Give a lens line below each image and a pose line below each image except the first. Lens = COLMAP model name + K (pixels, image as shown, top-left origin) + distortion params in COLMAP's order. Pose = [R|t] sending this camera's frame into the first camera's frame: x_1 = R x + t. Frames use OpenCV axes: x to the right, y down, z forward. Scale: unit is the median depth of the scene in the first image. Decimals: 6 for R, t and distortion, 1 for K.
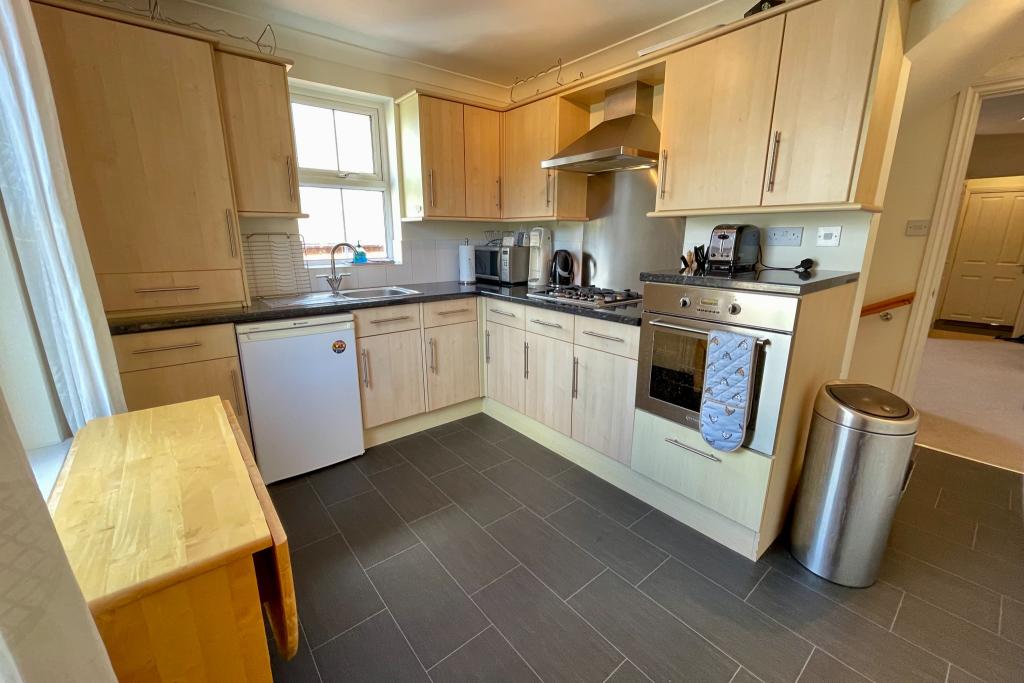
lens RADIAL K [[421.6, 0, 510.8], [0, 421.6, 342.0], [0, 0, 1]] dist [-0.000080, -0.000362]
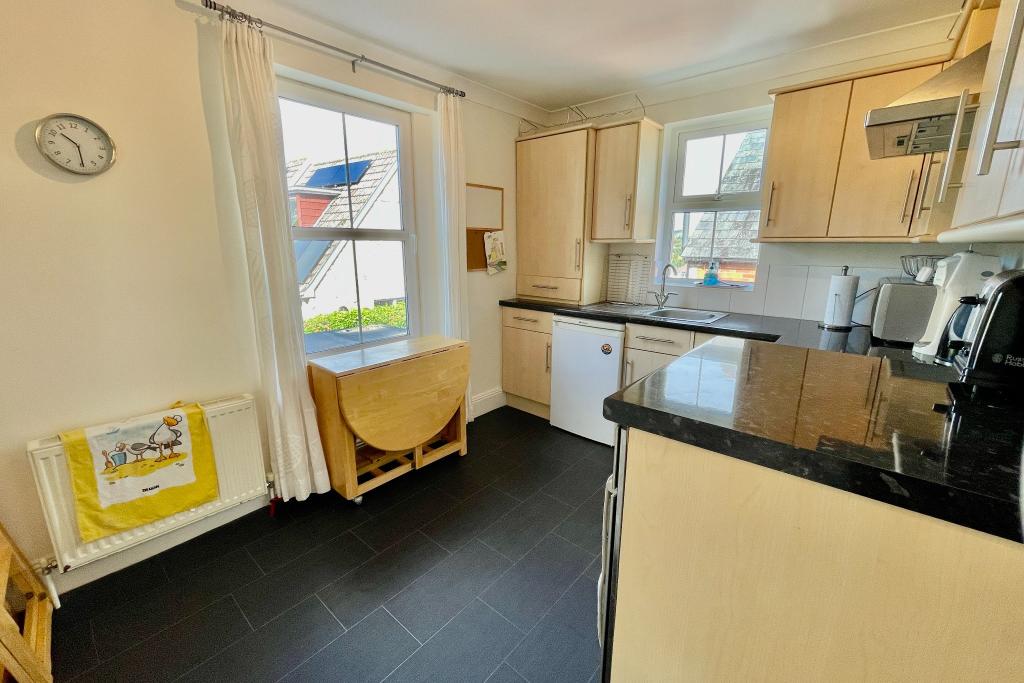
lens RADIAL K [[421.6, 0, 511.9], [0, 421.6, 337.6], [0, 0, 1]] dist [-0.000080, -0.000362]
pose [[0.181548, 0.221526, -0.958106, 0.671779], [-0.243599, 0.954061, 0.174432, -0.159608], [0.952733, 0.201726, 0.227171, 0.445074]]
